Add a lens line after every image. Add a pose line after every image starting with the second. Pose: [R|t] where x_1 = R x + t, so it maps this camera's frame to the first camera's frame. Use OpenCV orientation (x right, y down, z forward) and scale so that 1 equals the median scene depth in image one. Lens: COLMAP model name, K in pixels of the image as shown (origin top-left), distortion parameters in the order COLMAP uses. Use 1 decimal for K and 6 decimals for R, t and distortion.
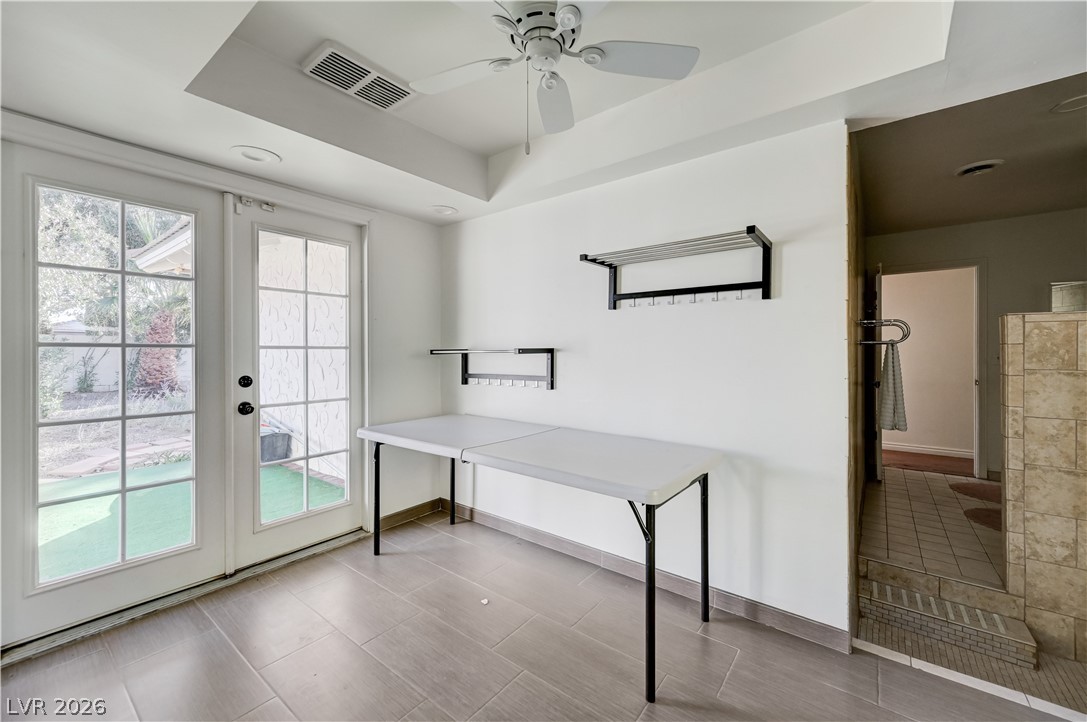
lens RADIAL K [[431.6, 0, 541.5], [0, 431.6, 352.9], [0, 0, 1]] dist [-0.000288, 0.000065]
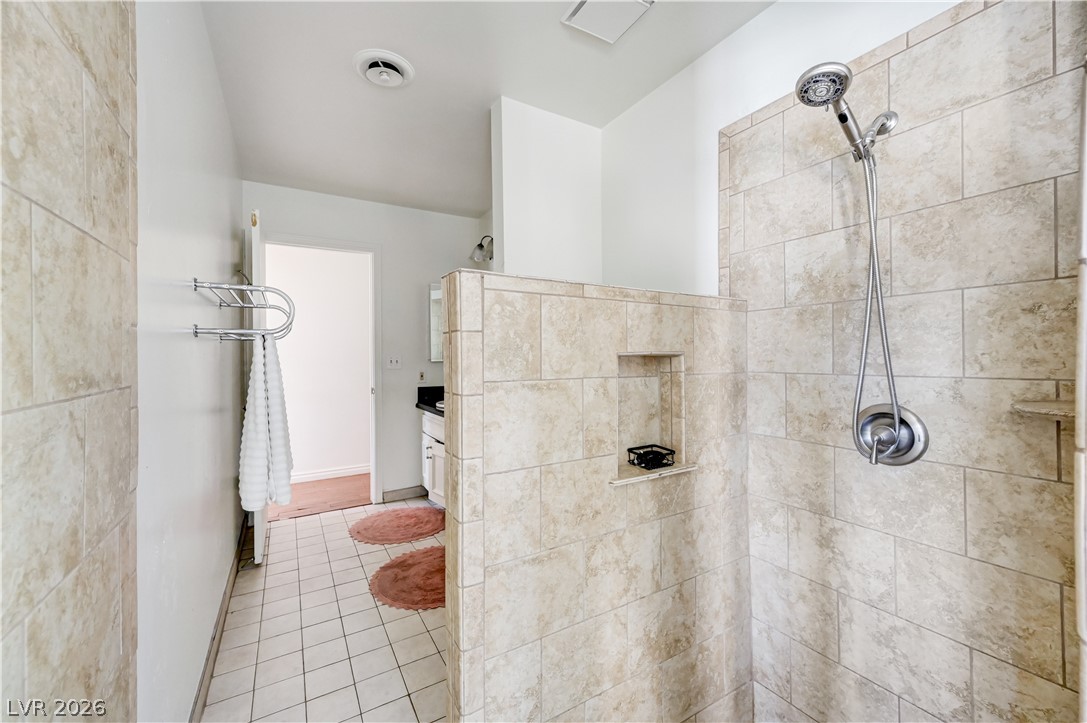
lens RADIAL K [[431.6, 0, 543.5], [0, 431.6, 355.0], [0, 0, 1]] dist [-0.000288, 0.000065]
pose [[0.363004, 0.000141, 0.931788, 0.661339], [0.001887, 0.999998, -0.000886, 0.007135], [-0.931786, 0.002080, 0.363003, 0.738571]]
